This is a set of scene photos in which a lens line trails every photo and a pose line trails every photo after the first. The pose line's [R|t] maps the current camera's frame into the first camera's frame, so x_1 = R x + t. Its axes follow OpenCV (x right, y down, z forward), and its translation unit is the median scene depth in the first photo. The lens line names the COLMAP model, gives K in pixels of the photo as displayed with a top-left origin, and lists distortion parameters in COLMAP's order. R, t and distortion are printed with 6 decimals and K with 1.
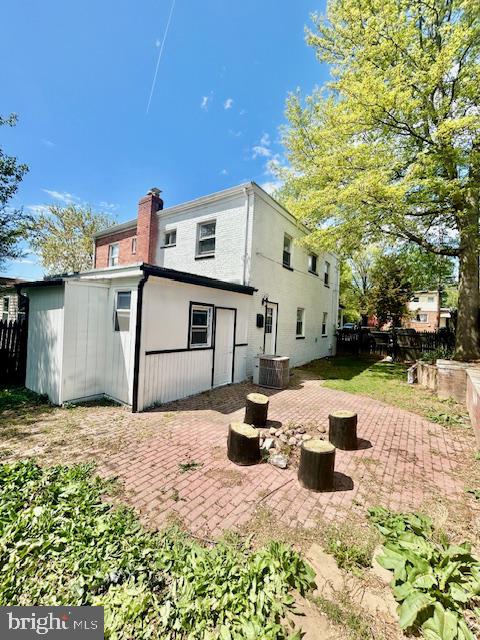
lens RADIAL K [[257.2, 0, 240.4], [0, 257.2, 317.5], [0, 0, 1]] dist [-0.003038, 0.000103]
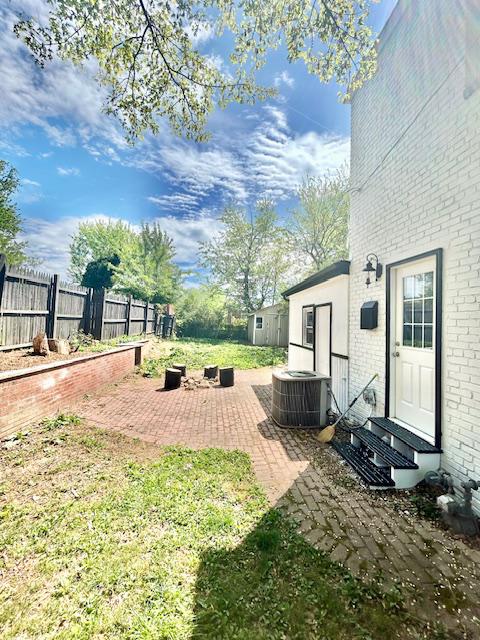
lens RADIAL K [[257.2, 0, 240.4], [0, 257.2, 317.5], [0, 0, 1]] dist [-0.003038, 0.000103]
pose [[-0.750501, -0.080887, -0.655900, 0.790470], [-0.047241, 0.996509, -0.068836, 0.085202], [0.659178, -0.020676, -0.751702, 1.693134]]
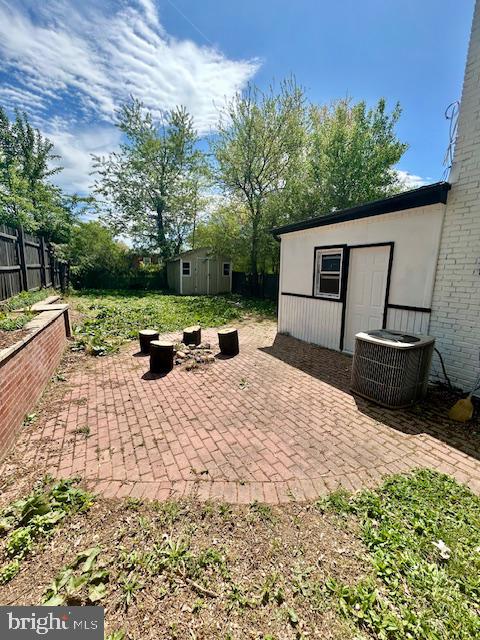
lens RADIAL K [[257.2, 0, 240.4], [0, 257.2, 317.5], [0, 0, 1]] dist [-0.003038, 0.000103]
pose [[-0.432311, 0.113606, -0.894539, 0.813727], [-0.010297, 0.991345, 0.130877, 0.075727], [0.901666, 0.065791, -0.427400, 1.170868]]
